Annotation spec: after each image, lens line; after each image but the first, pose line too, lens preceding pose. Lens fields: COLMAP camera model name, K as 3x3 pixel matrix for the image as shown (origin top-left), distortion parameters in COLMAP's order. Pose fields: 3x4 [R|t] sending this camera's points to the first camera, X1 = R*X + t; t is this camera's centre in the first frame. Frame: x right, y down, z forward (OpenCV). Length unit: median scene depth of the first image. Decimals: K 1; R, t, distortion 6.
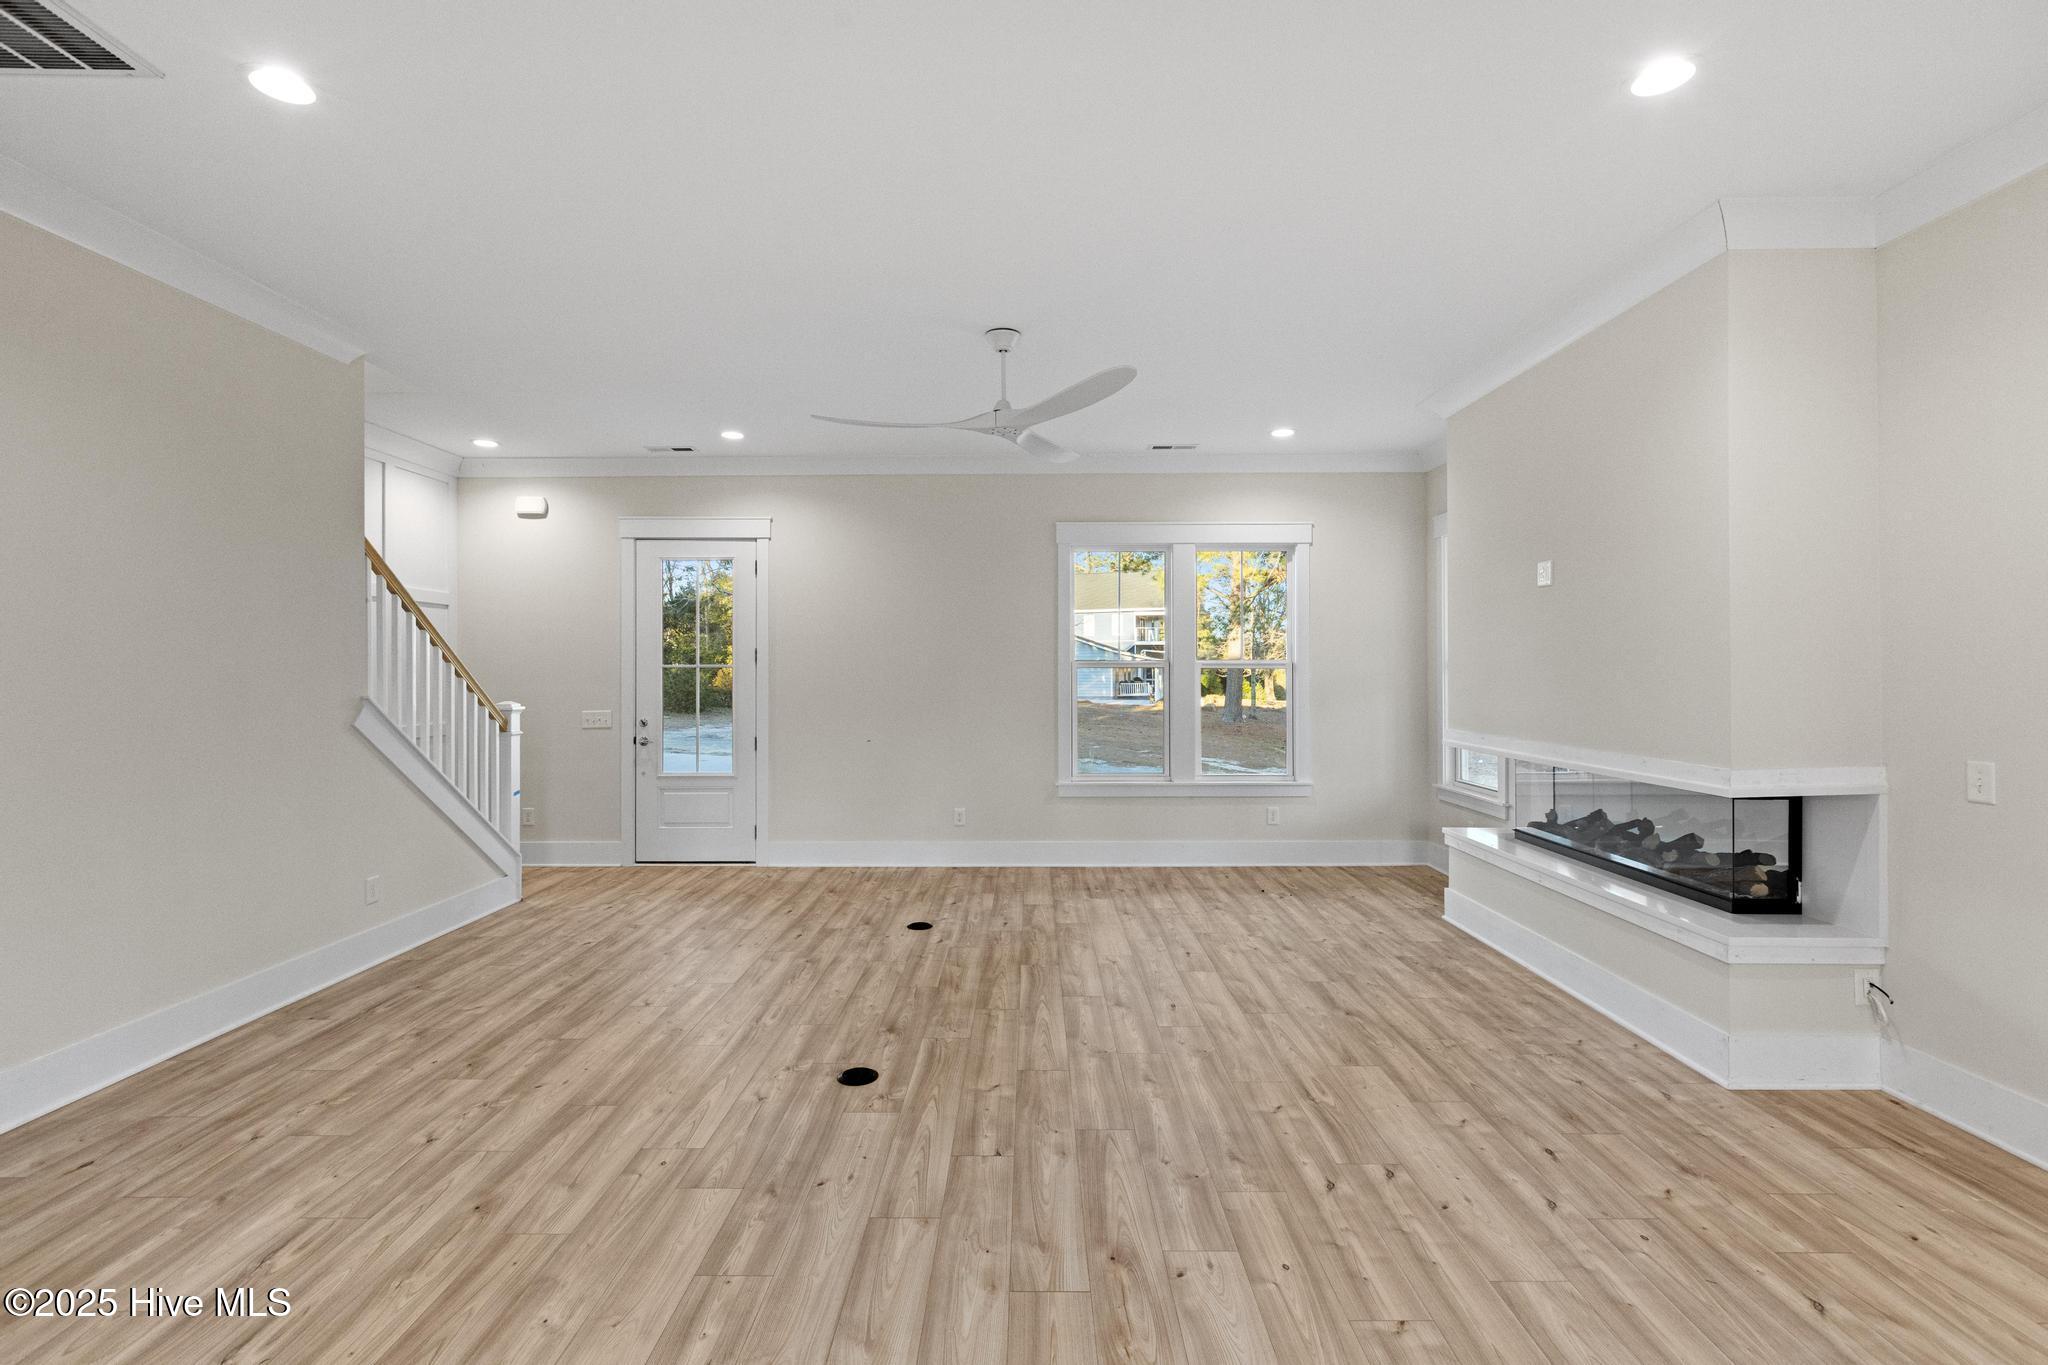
lens RADIAL K [[914.9, 0, 1022.7], [0, 914.9, 672.2], [0, 0, 1]] dist [0.002901, -0.000621]
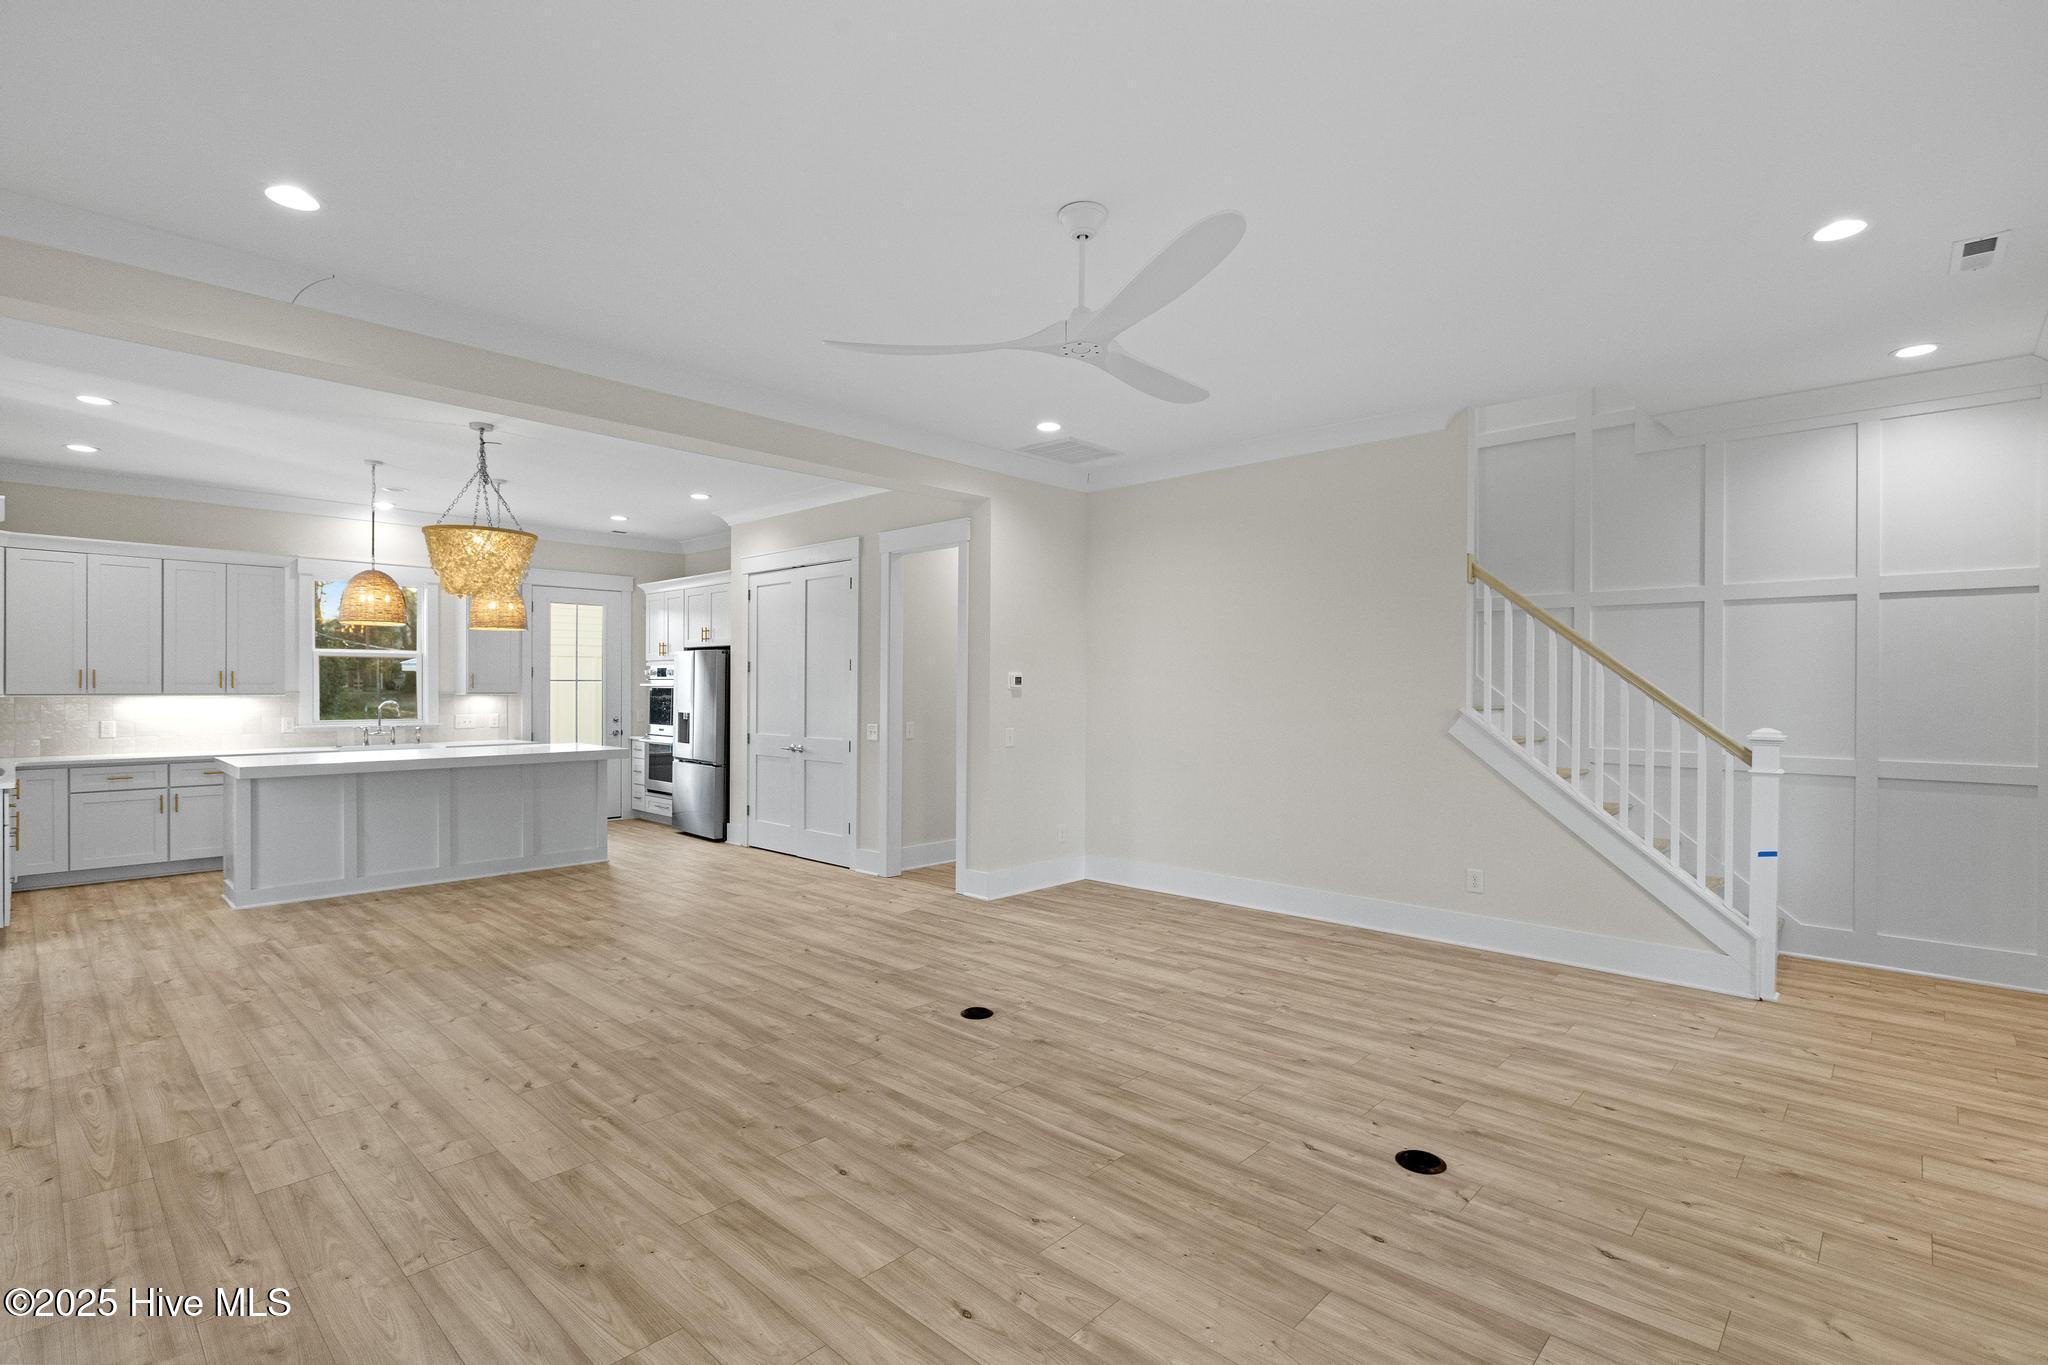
lens RADIAL K [[959.2, 0, 1029.4], [0, 959.2, 686.2], [0, 0, 1]] dist [-0.003593, -0.001495]
pose [[-0.676443, -0.000216, -0.736495, 0.613162], [-0.001873, 0.999997, 0.001427, -0.002115], [0.736493, 0.002345, -0.676441, 1.625388]]
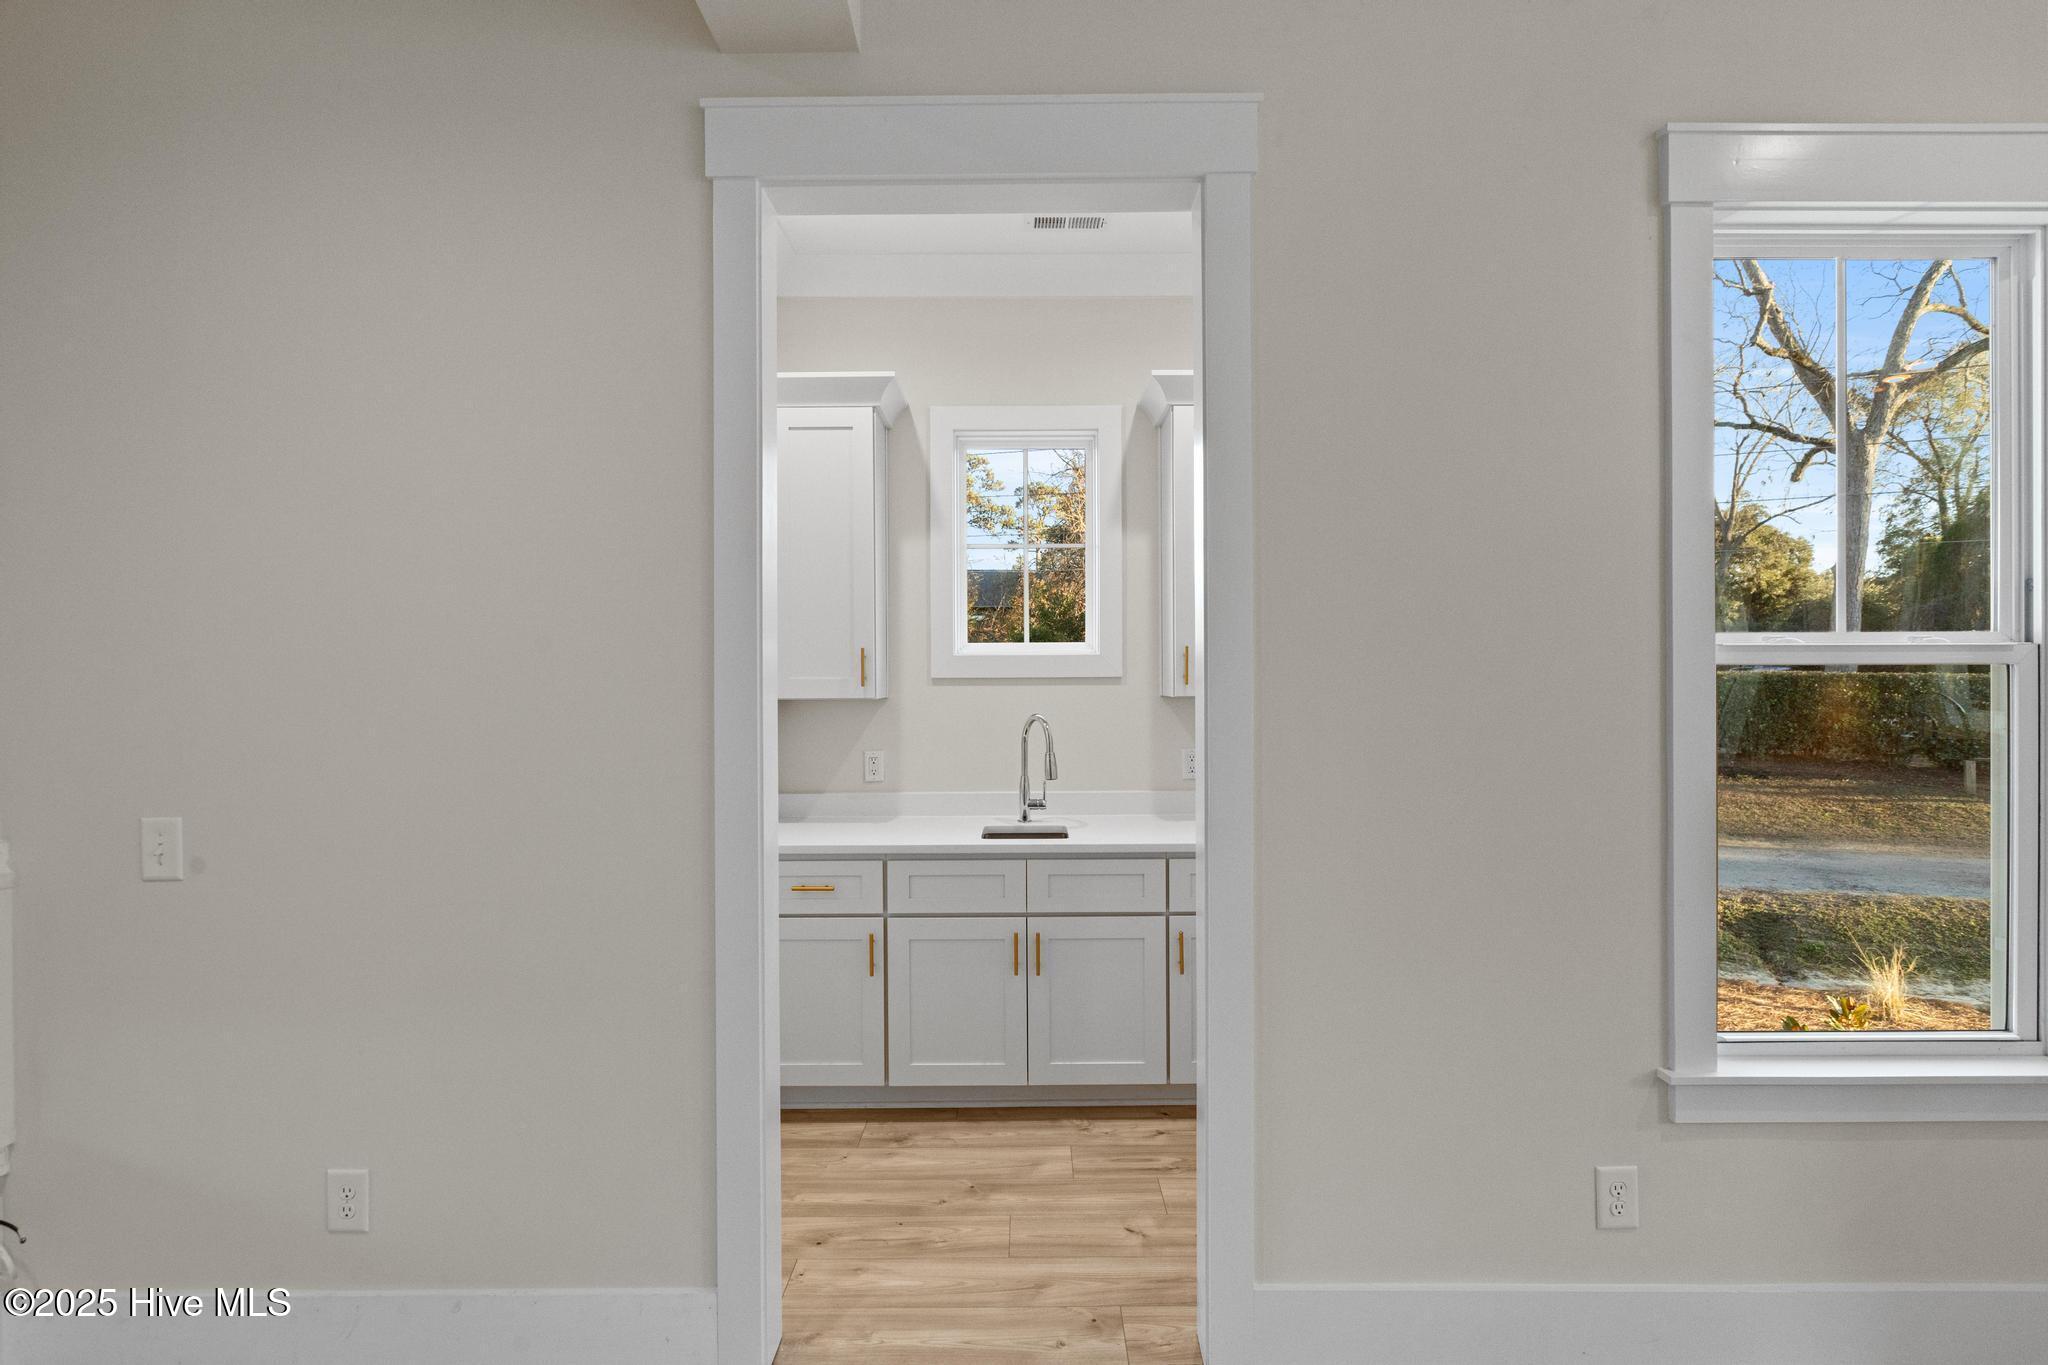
lens RADIAL K [[967.8, 0, 1036.8], [0, 967.8, 674.0], [0, 0, 1]] dist [-0.005896, 0.000737]
pose [[-0.010325, 0.002597, 0.999943, 0.250299], [0.004612, 0.999986, -0.002550, -0.001480], [-0.999936, 0.004585, -0.010337, 0.274453]]
